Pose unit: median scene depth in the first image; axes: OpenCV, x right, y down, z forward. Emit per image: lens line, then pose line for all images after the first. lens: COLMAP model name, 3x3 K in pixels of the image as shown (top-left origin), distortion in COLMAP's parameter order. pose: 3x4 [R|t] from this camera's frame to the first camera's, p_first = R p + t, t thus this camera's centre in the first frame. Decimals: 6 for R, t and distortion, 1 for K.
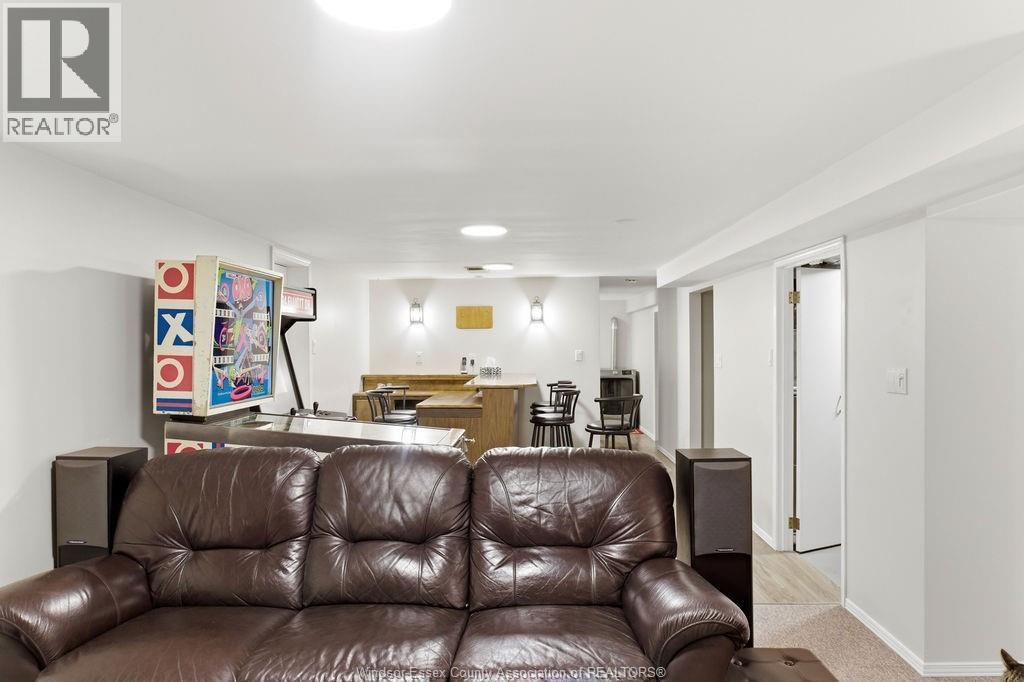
lens RADIAL K [[684.6, 0, 513.1], [0, 684.6, 350.5], [0, 0, 1]] dist [-0.016730, 0.004430]
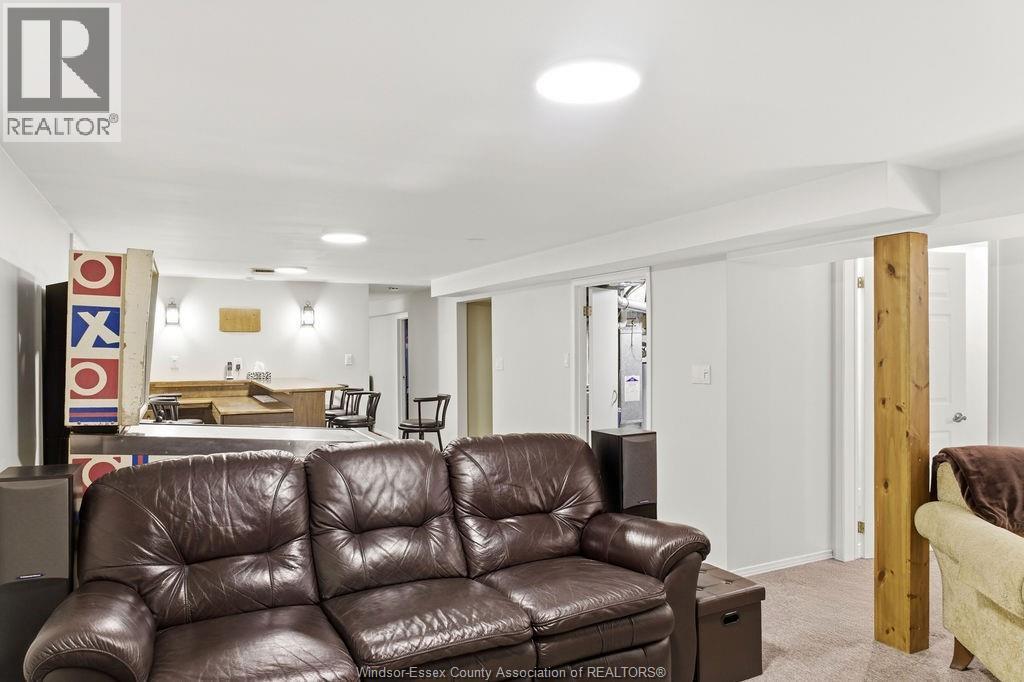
lens RADIAL K [[684.6, 0, 513.1], [0, 684.6, 350.5], [0, 0, 1]] dist [-0.016730, 0.004430]
pose [[0.874236, 0.001116, 0.485500, -0.449724], [0.002707, 0.999971, -0.007172, 0.004300], [-0.485494, 0.007584, 0.874207, -0.037571]]
